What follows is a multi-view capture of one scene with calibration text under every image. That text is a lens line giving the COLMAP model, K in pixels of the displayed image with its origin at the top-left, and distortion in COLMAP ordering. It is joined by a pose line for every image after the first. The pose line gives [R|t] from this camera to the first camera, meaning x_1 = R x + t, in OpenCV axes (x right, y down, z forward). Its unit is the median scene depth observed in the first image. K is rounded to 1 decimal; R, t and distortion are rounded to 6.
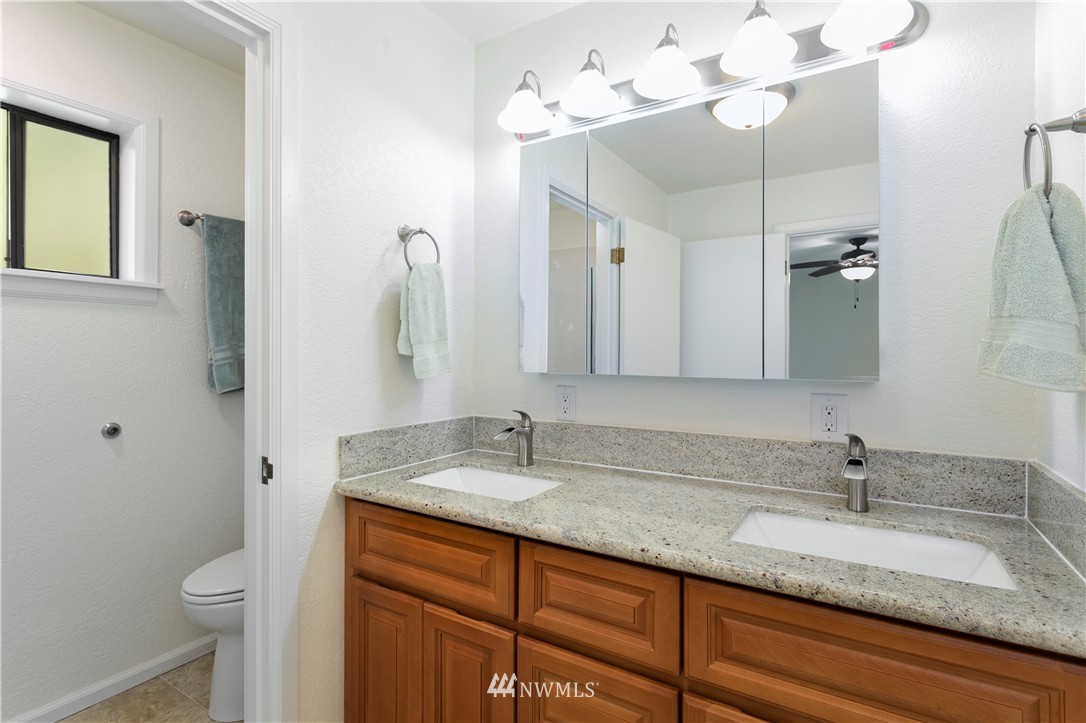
lens RADIAL K [[528.2, 0, 544.1], [0, 528.2, 357.1], [0, 0, 1]] dist [0.000730, -0.000180]
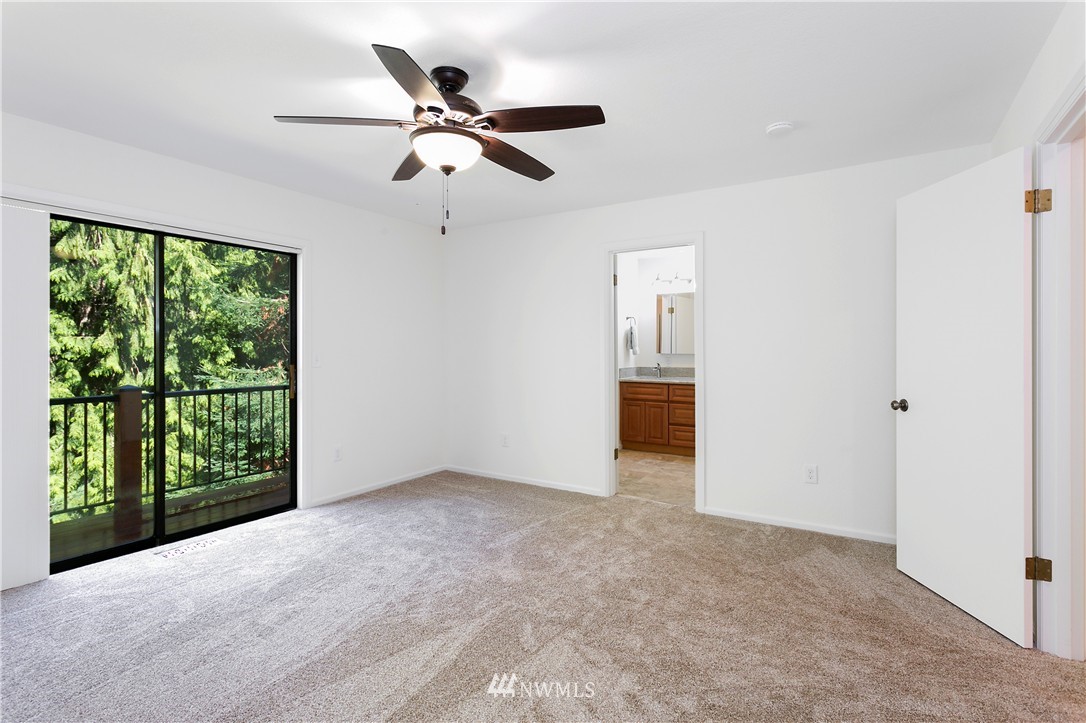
lens RADIAL K [[528.2, 0, 541.2], [0, 528.2, 359.1], [0, 0, 1]] dist [0.000730, -0.000180]
pose [[0.999972, 0.004951, -0.005634, -0.969499], [-0.004979, 0.999975, -0.004961, 0.110250], [0.005610, 0.004989, 0.999972, -3.154147]]
